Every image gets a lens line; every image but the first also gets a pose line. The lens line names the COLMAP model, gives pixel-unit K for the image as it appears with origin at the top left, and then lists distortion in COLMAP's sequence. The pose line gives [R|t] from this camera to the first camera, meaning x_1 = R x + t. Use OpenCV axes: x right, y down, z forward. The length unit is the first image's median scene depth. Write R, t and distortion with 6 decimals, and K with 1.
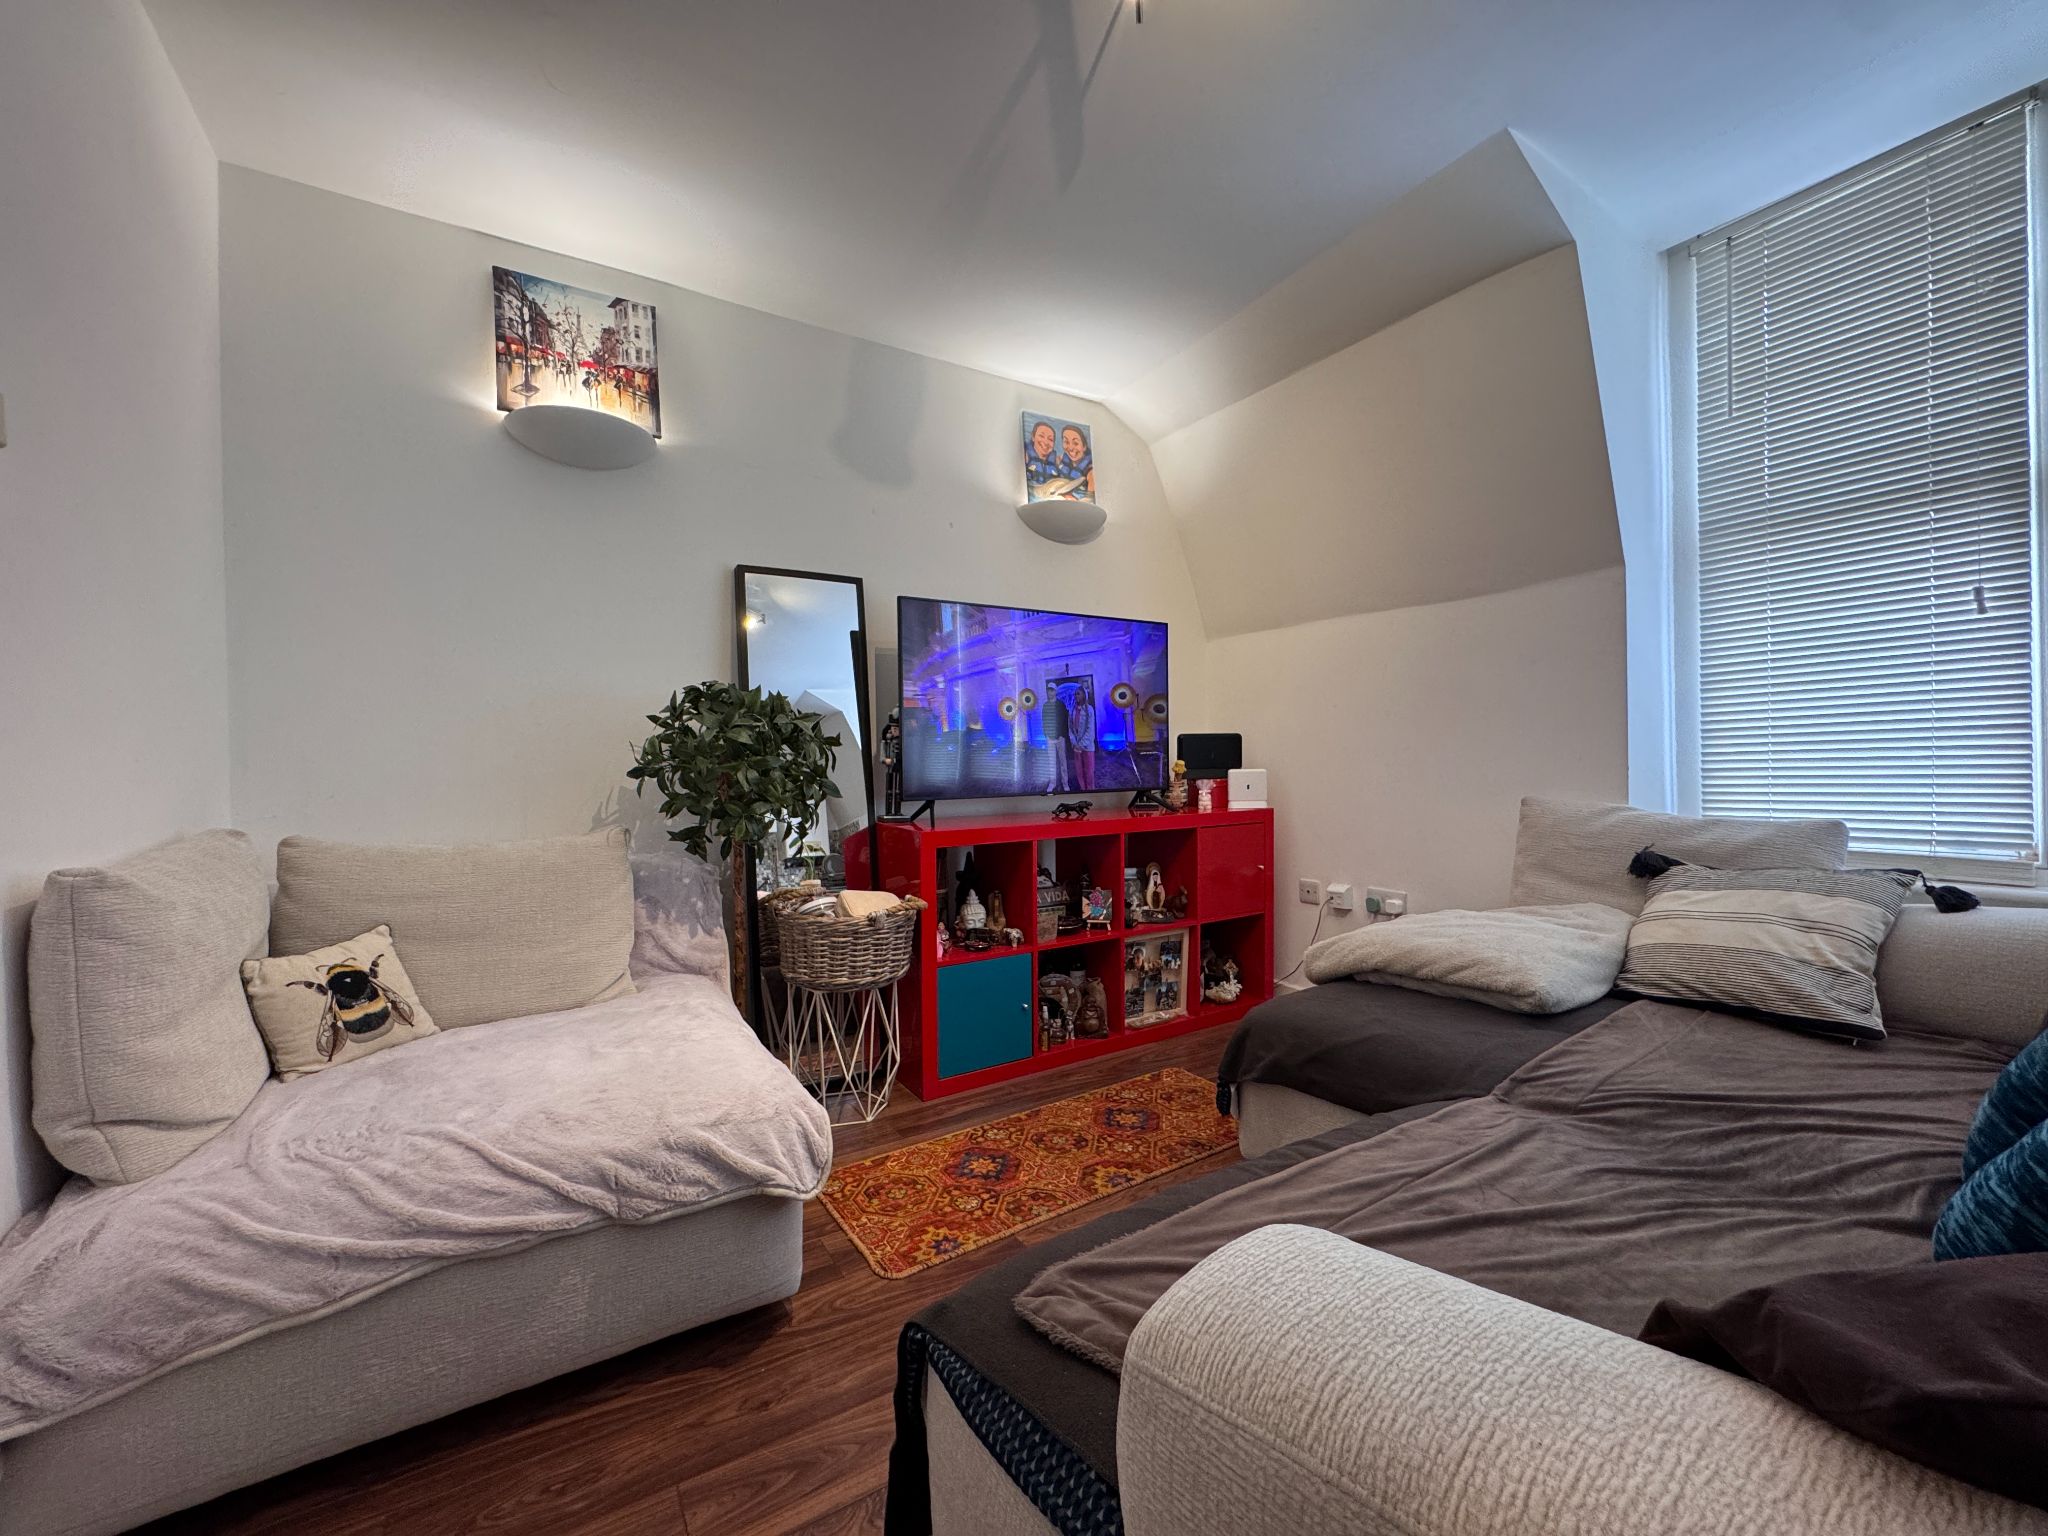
lens RADIAL K [[816.6, 0, 1025.2], [0, 816.6, 771.0], [0, 0, 1]] dist [-0.003754, 0.000046]
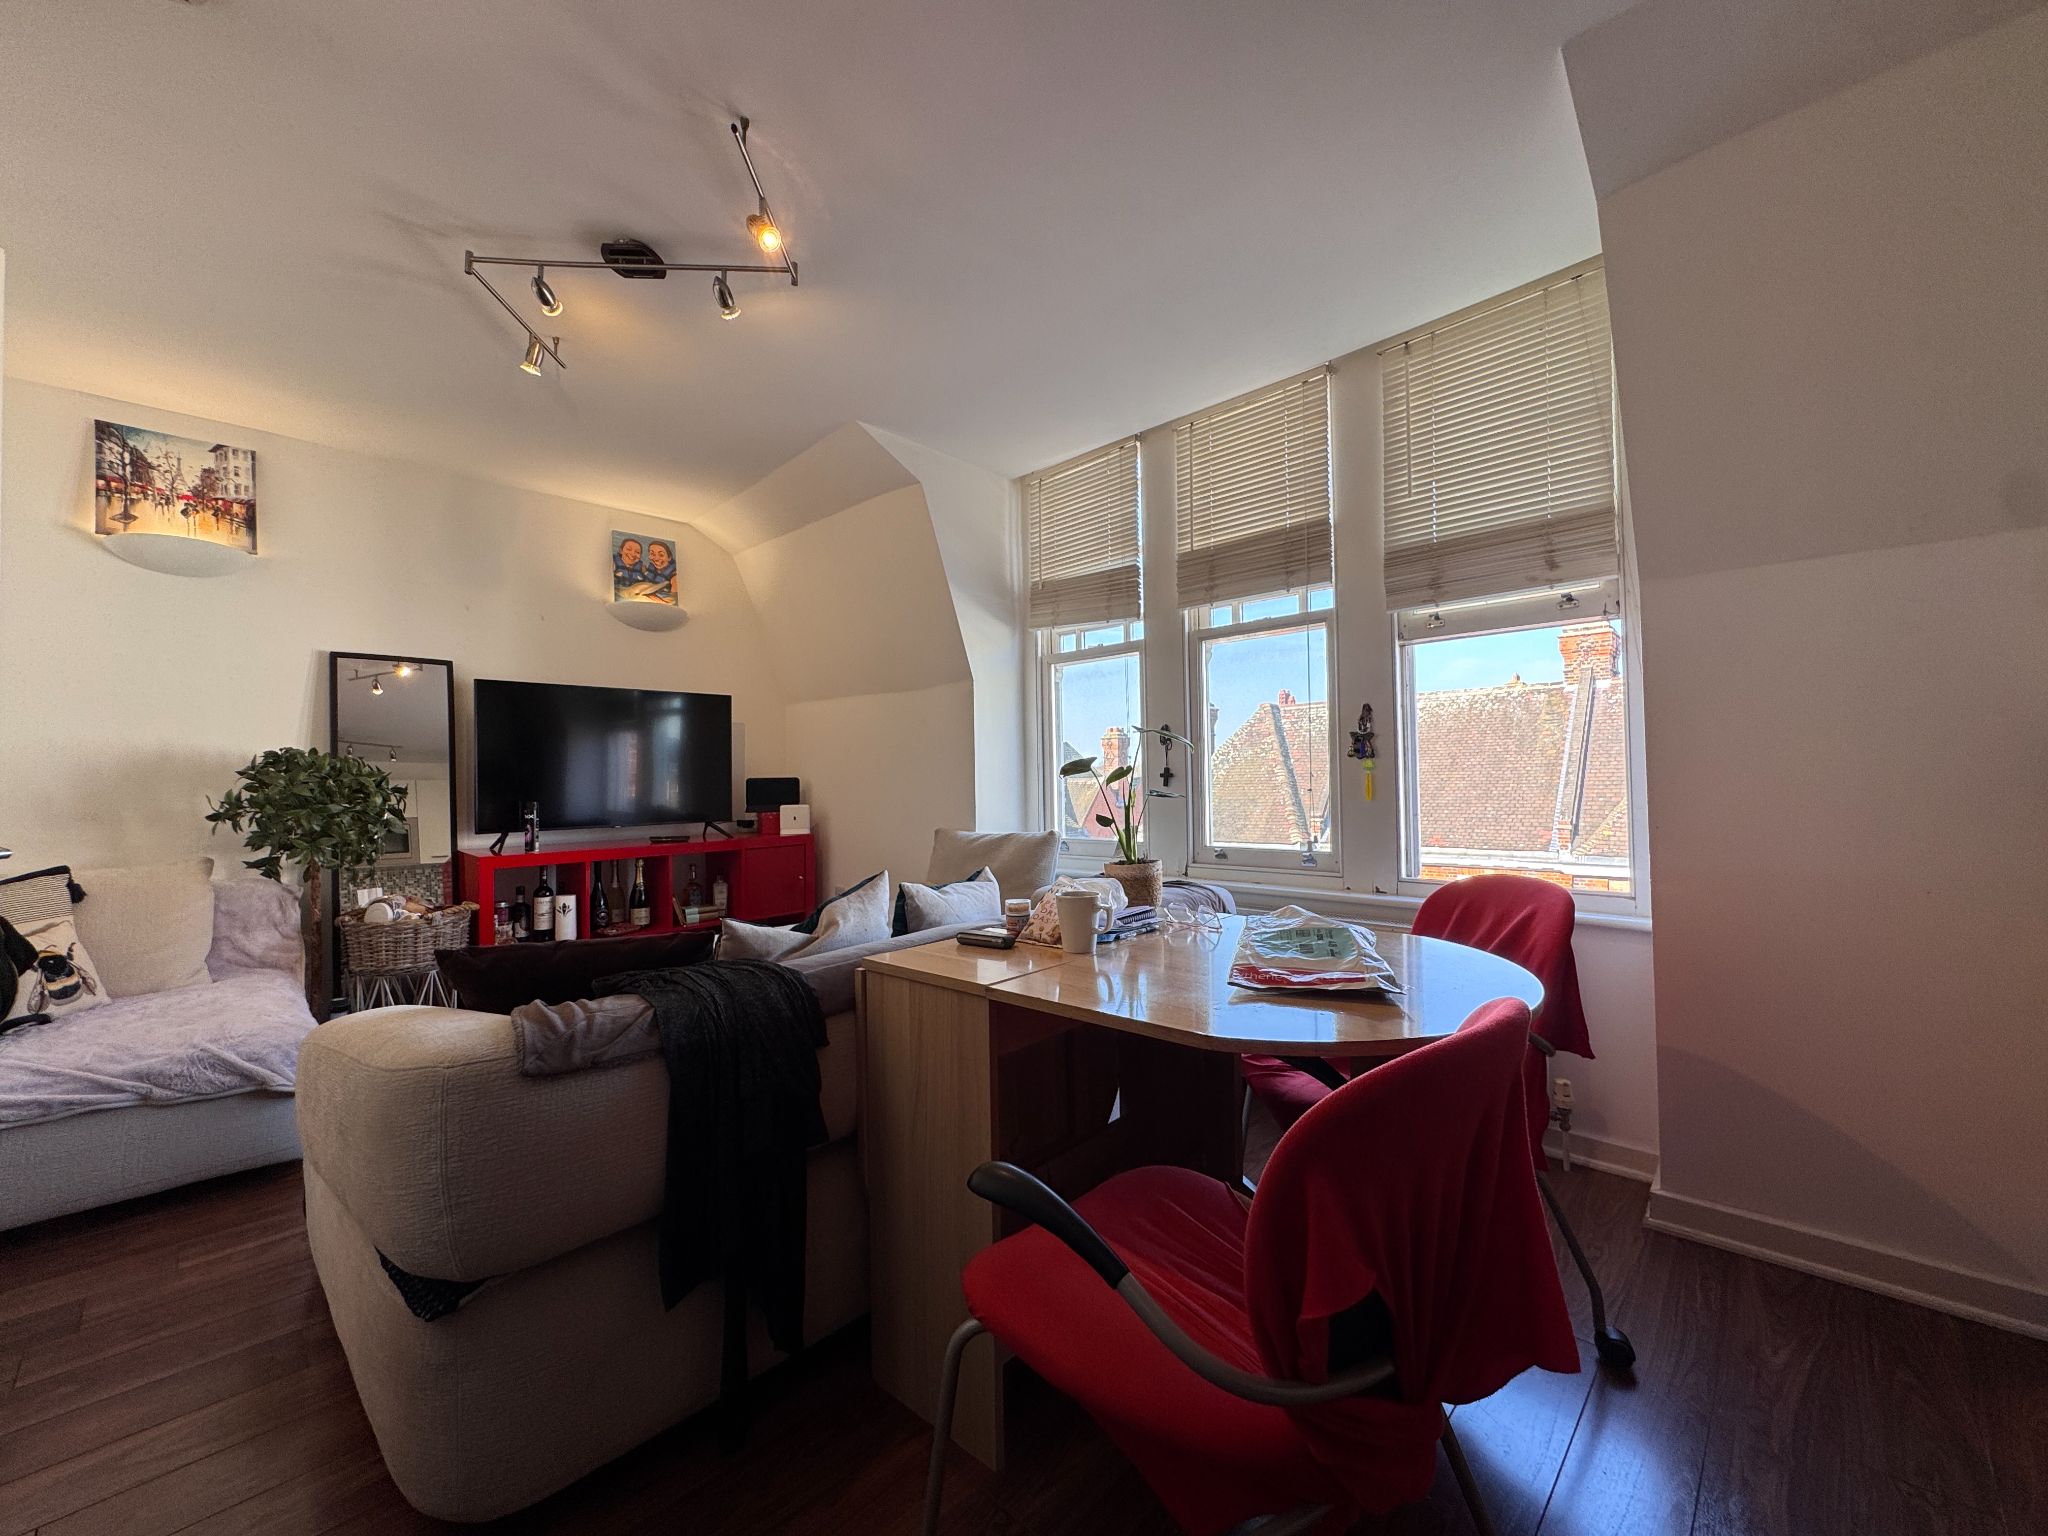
lens RADIAL K [[816.6, 0, 1028.8], [0, 816.6, 771.5], [0, 0, 1]] dist [-0.003754, 0.000046]
pose [[0.970412, 0.002395, 0.241444, 0.455230], [0.003258, 0.999730, -0.023010, -0.035249], [-0.241433, 0.023116, 0.970142, -0.568455]]
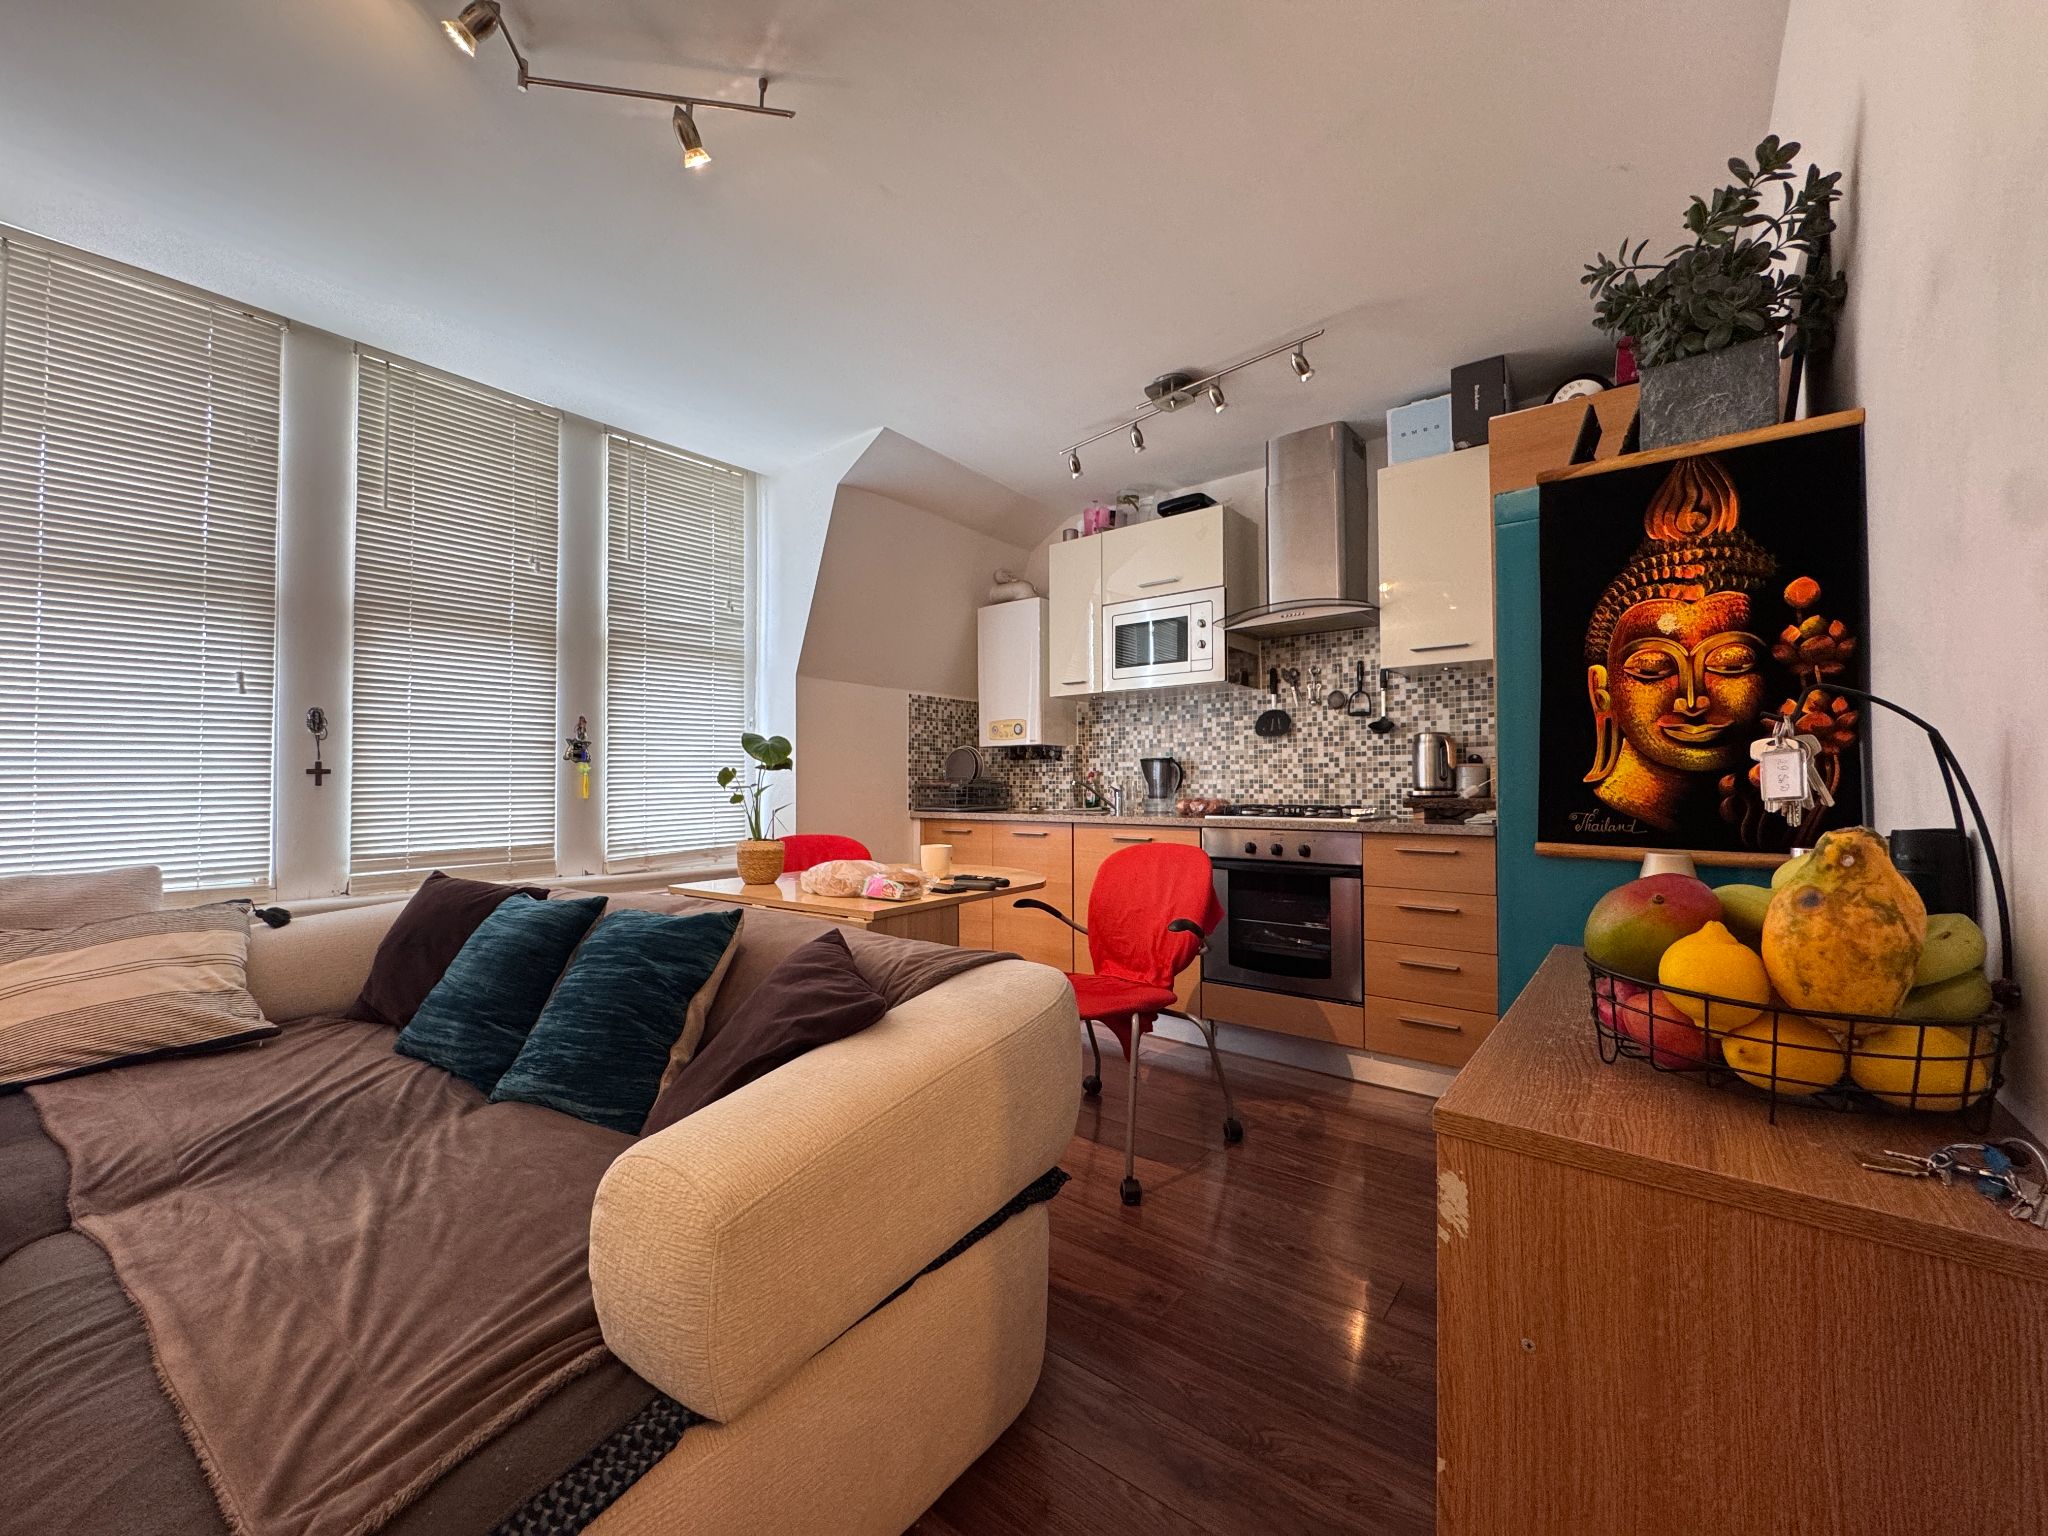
lens RADIAL K [[816.6, 0, 1029.2], [0, 816.6, 768.9], [0, 0, 1]] dist [-0.003754, 0.000046]
pose [[-0.348652, 0.032929, 0.936674, -0.371565], [0.015146, 0.999450, -0.029499, -0.016222], [-0.937130, 0.003902, -0.348959, 0.244621]]
